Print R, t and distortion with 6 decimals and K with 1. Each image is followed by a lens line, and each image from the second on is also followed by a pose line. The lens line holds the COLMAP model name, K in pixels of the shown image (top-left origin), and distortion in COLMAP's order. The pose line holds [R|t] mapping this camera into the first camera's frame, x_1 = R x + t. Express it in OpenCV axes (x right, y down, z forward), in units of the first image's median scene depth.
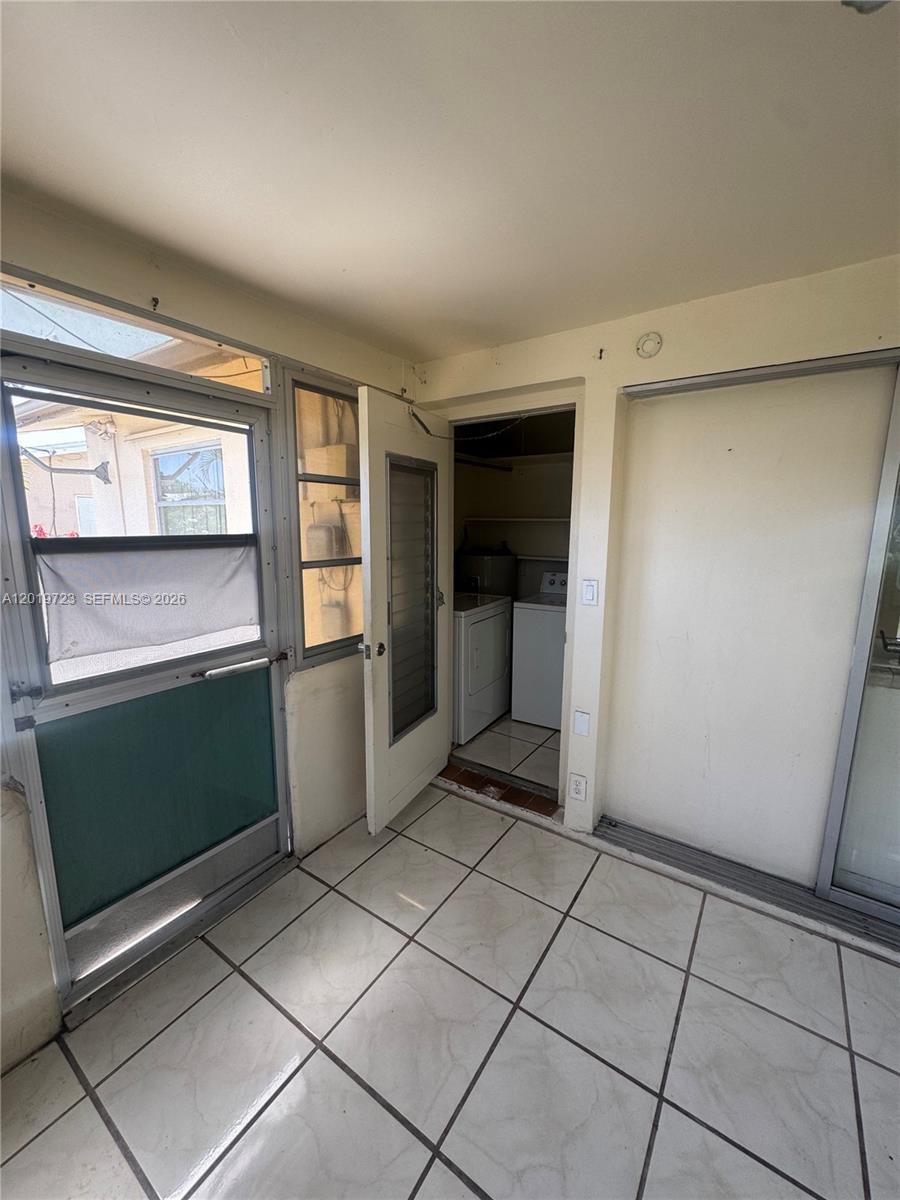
lens RADIAL K [[485.1, 0, 449.5], [0, 485.1, 603.6], [0, 0, 1]] dist [-0.000199, -0.000385]
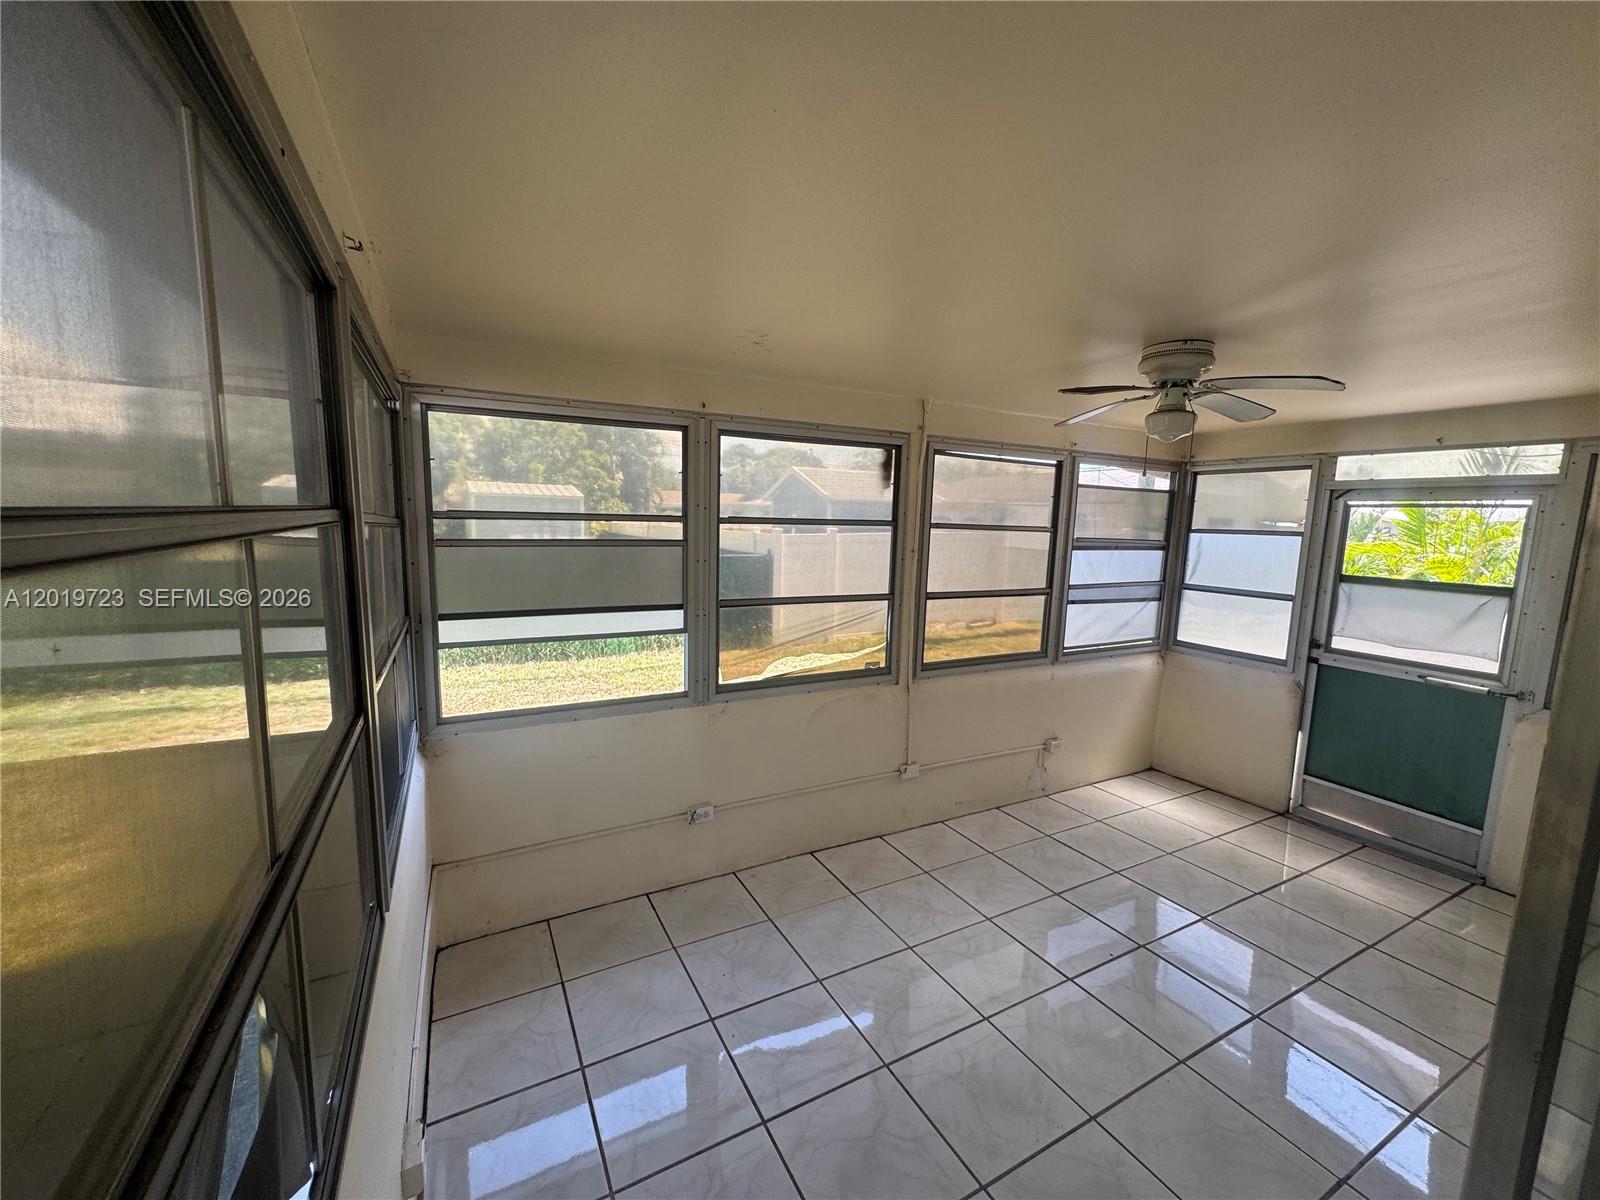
lens RADIAL K [[646.8, 0, 801.2], [0, 646.8, 603.2], [0, 0, 1]] dist [-0.000199, -0.000385]
pose [[-0.462811, 0.104666, -0.880256, 1.969863], [-0.171620, 0.963638, 0.204813, -0.138455], [0.869685, 0.245859, -0.428020, 0.161153]]
